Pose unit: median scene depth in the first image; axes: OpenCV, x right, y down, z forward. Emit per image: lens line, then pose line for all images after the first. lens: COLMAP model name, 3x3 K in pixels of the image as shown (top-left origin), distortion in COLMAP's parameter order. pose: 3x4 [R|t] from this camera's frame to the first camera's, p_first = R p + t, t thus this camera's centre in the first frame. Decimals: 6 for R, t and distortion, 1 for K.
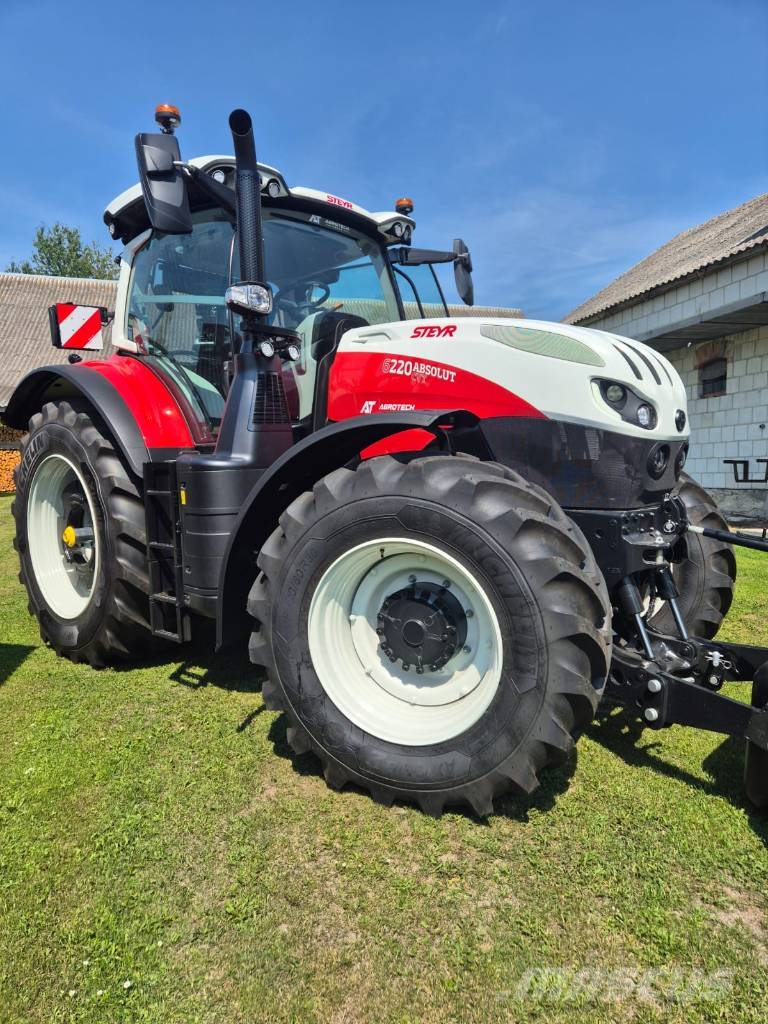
lens RADIAL K [[686.4, 0, 364.2], [0, 686.4, 513.1], [0, 0, 1]] dist [0.072416, -0.045273]
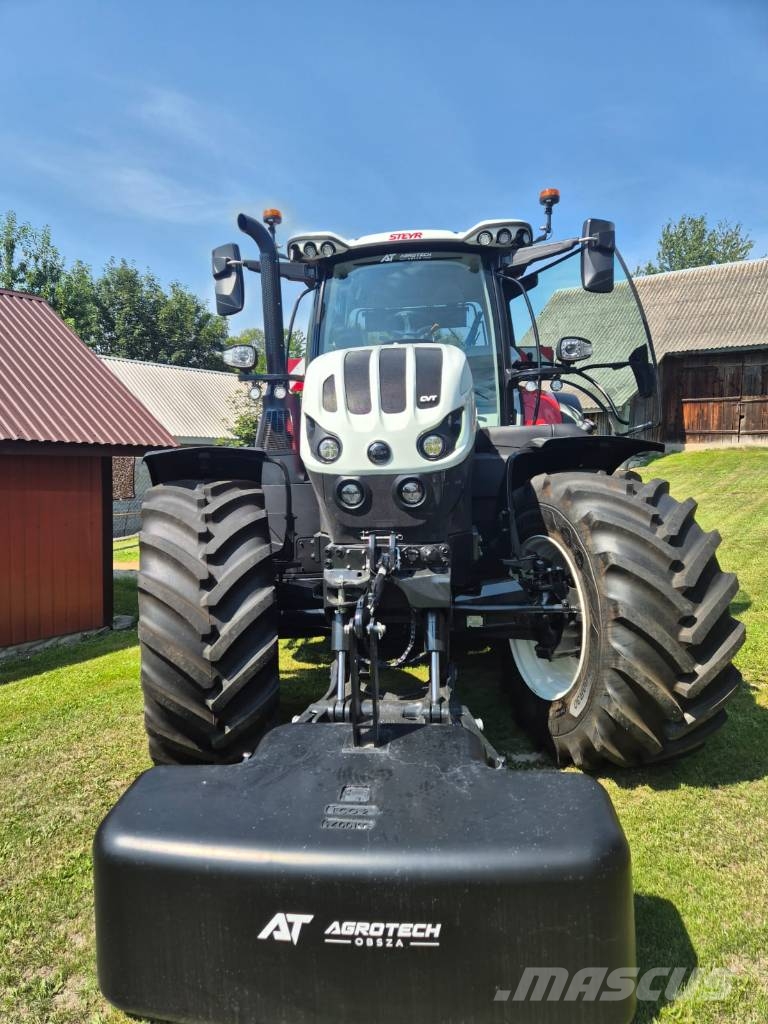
lens RADIAL K [[686.4, 0, 364.2], [0, 686.4, 513.1], [0, 0, 1]] dist [0.072416, -0.045273]
pose [[0.596463, 0.066912, -0.799846, 0.920282], [-0.052801, 0.997632, 0.044082, -0.072672], [0.800902, 0.015939, 0.598584, 0.355024]]
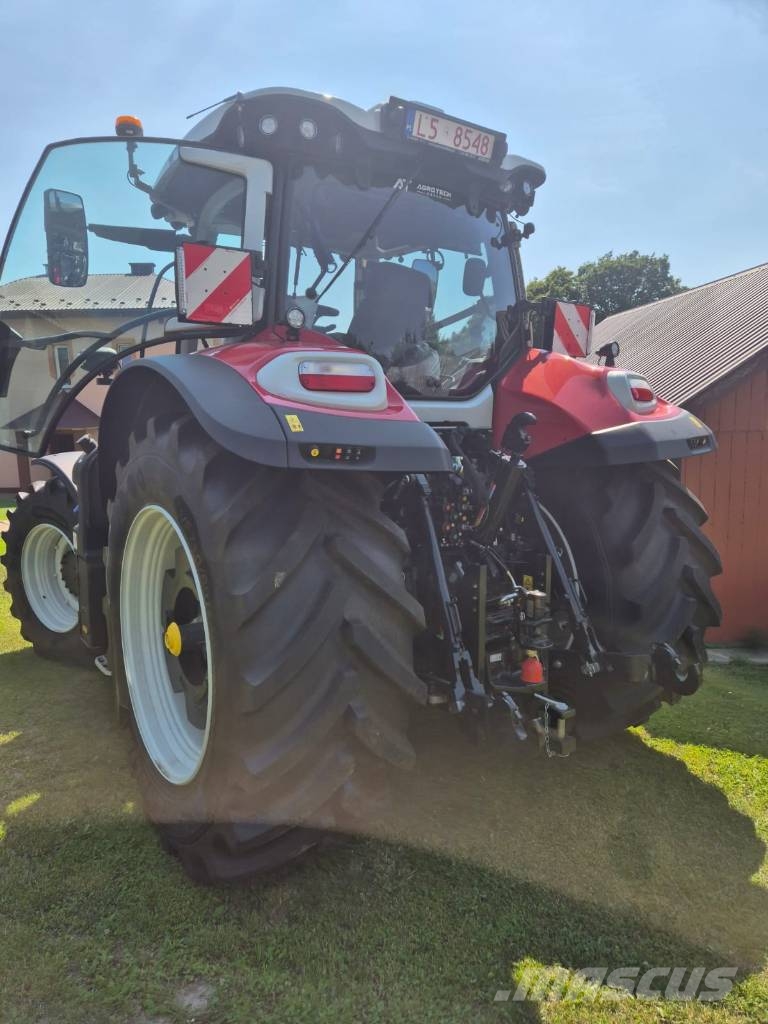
lens RADIAL K [[686.4, 0, 364.2], [0, 686.4, 513.1], [0, 0, 1]] dist [0.072416, -0.045273]
pose [[-0.977734, -0.009390, 0.209639, -0.425014], [0.031739, 0.980889, 0.191962, -0.271221], [-0.207435, 0.194342, -0.958750, 2.289687]]
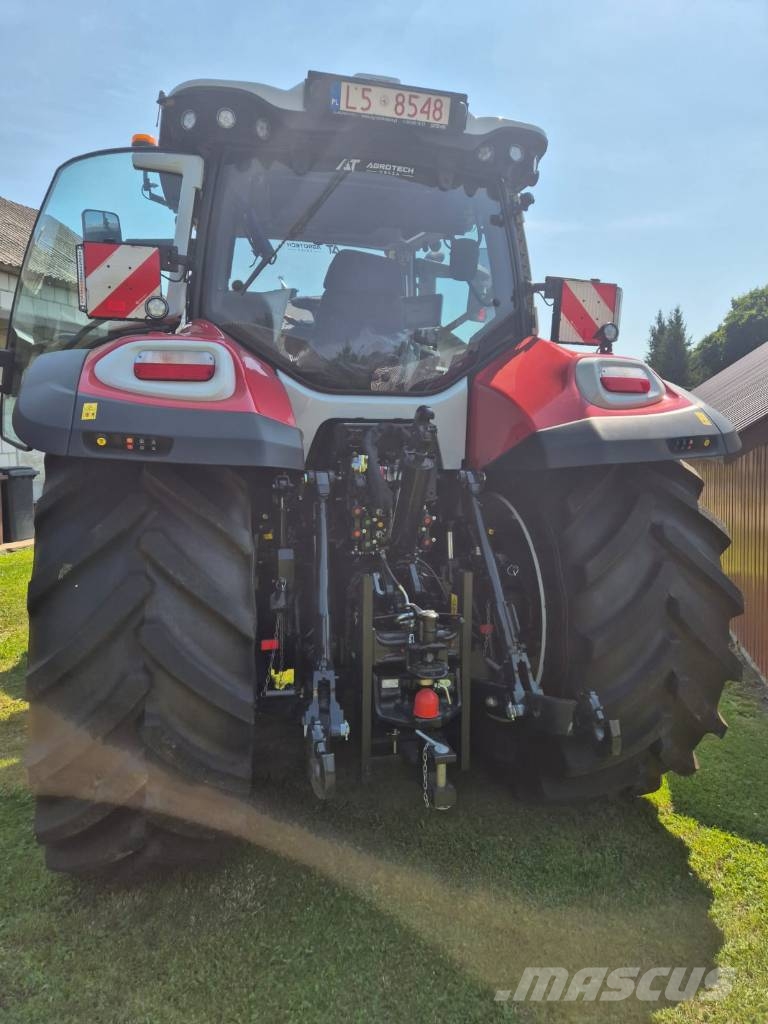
lens RADIAL K [[695.0, 0, 362.2], [0, 695.0, 510.1], [0, 0, 1]] dist [0.033869, -0.001343]
pose [[-0.854721, -0.044132, 0.517208, -0.719869], [0.045312, 0.986233, 0.159034, -0.239057], [-0.517106, 0.159366, -0.840954, 2.118905]]
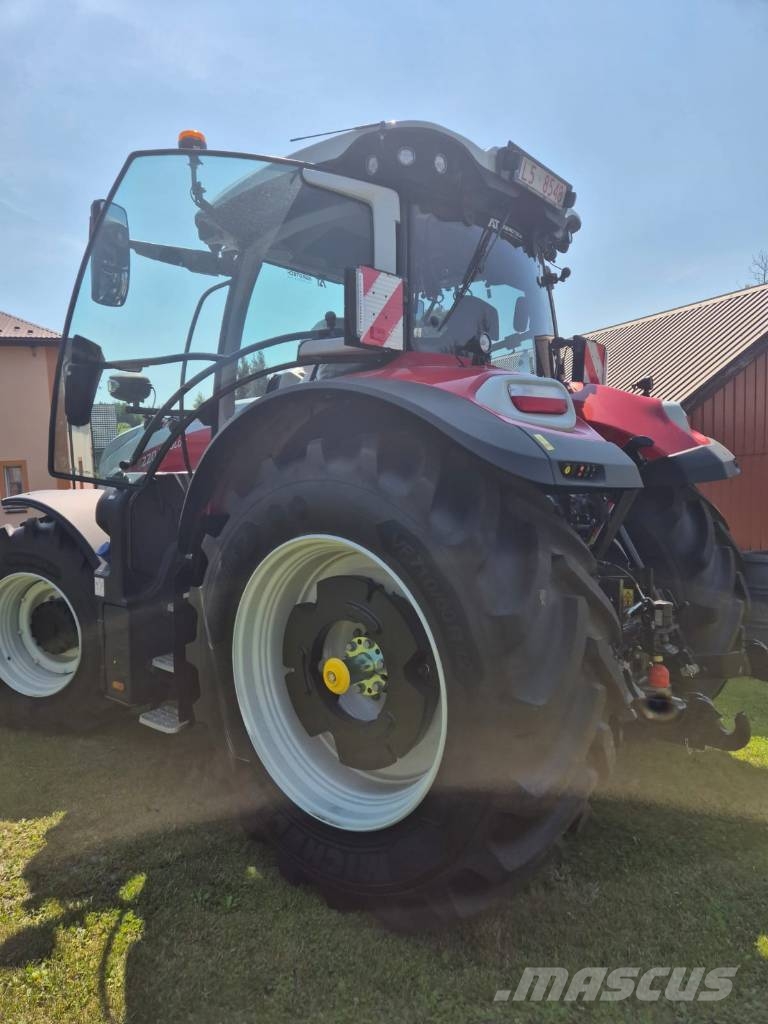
lens RADIAL K [[686.4, 0, 364.2], [0, 686.4, 513.1], [0, 0, 1]] dist [0.072416, -0.045273]
pose [[-0.997964, 0.033481, -0.054287, -0.076119], [0.025352, 0.989245, 0.144055, -0.265189], [0.058526, 0.142385, -0.988079, 2.311927]]
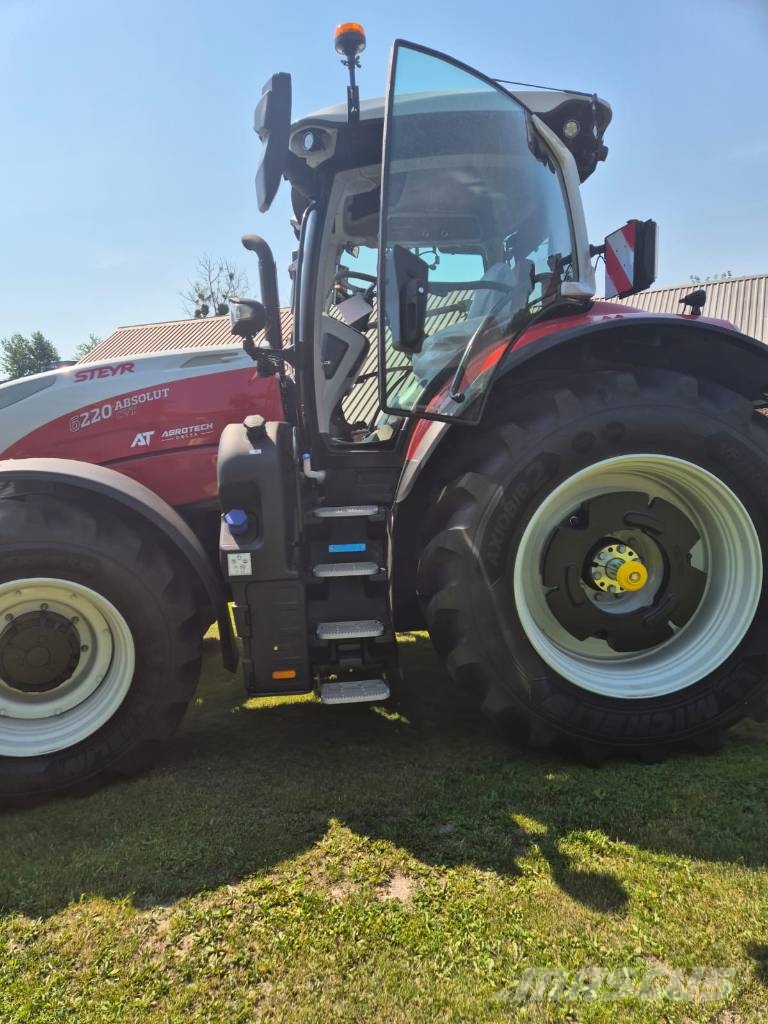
lens RADIAL K [[680.9, 0, 362.5], [0, 680.9, 516.2], [0, 0, 1]] dist [0.071808, -0.050639]
pose [[-0.686528, 0.143587, -0.712785, 0.691553], [0.010697, 0.982196, 0.187555, -0.228694], [0.727025, 0.121137, -0.675841, 1.961270]]
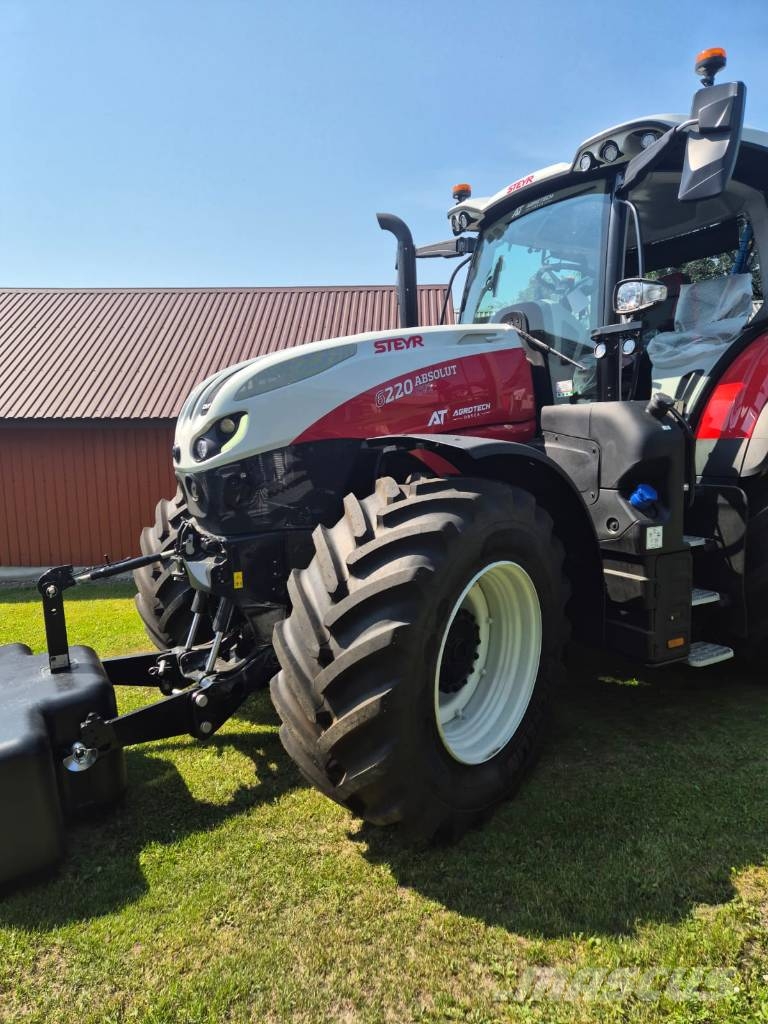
lens RADIAL K [[683.2, 0, 366.3], [0, 683.2, 501.4], [0, 0, 1]] dist [0.081838, -0.063467]
pose [[-0.302775, 0.137854, -0.943040, 1.095137], [-0.037061, 0.987032, 0.156184, -0.186419], [0.952341, 0.082239, -0.293739, 1.260012]]
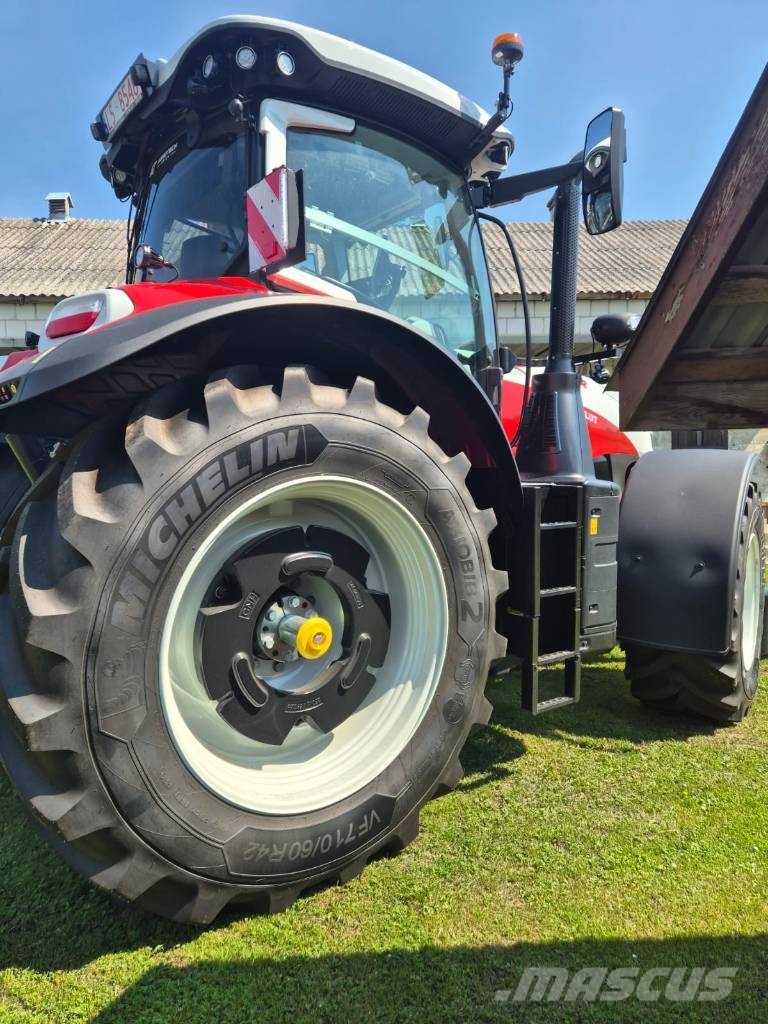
lens RADIAL K [[679.1, 0, 360.7], [0, 679.1, 505.5], [0, 0, 1]] dist [0.066212, -0.044673]
pose [[0.182040, -0.047082, 0.982163, -1.083992], [0.073477, 0.996712, 0.034161, -0.097696], [-0.980542, 0.065947, 0.184900, 1.049351]]
